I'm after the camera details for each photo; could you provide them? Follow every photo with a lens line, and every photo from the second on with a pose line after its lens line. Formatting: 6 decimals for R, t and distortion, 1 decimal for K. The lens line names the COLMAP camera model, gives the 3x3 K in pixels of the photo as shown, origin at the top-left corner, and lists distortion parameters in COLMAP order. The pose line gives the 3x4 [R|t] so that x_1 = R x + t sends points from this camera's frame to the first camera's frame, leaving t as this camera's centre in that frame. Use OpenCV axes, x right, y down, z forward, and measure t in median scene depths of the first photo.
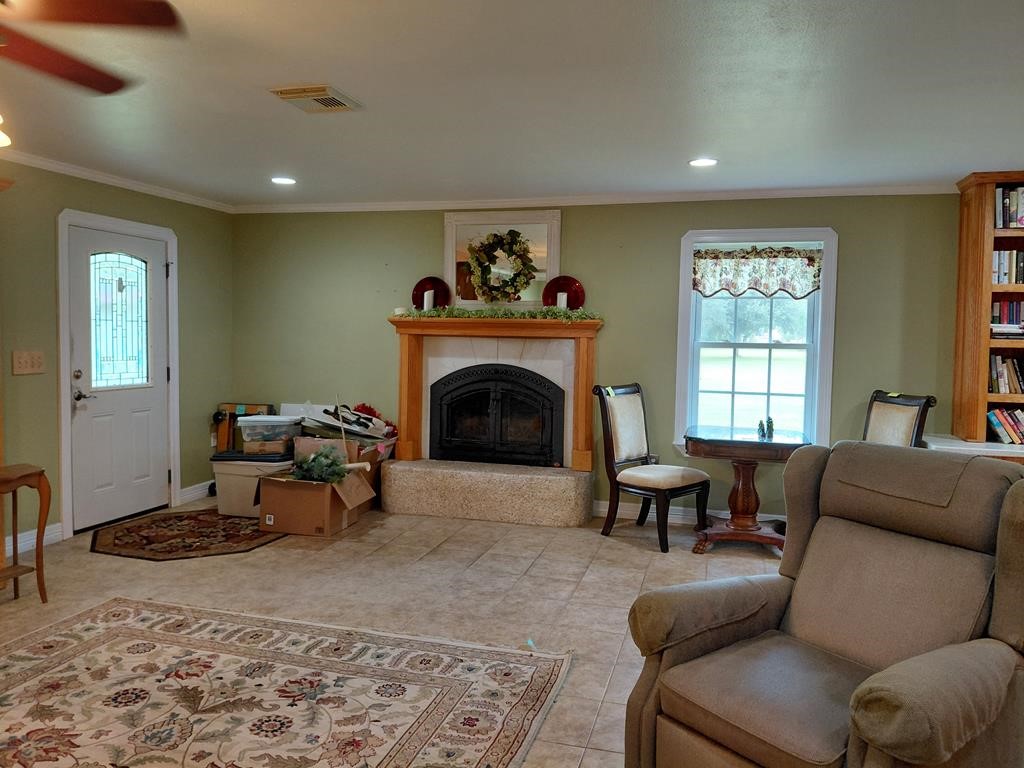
lens RADIAL K [[762.9, 0, 531.7], [0, 762.9, 378.2], [0, 0, 1]] dist [-0.036705, 0.010642]
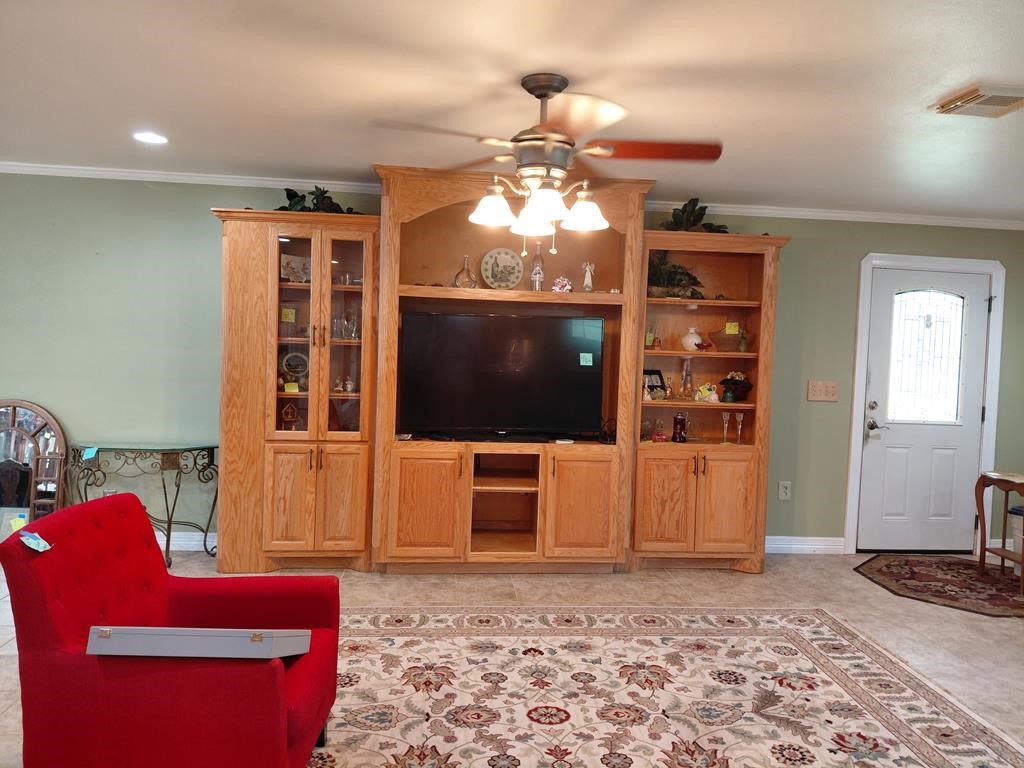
lens RADIAL K [[762.9, 0, 514.4], [0, 762.9, 383.7], [0, 0, 1]] dist [-0.036705, 0.010642]
pose [[0.347967, 0.042335, -0.936551, 0.332734], [-0.086734, 0.996149, 0.012804, -0.007716], [0.933486, 0.076775, 0.350299, 0.201631]]
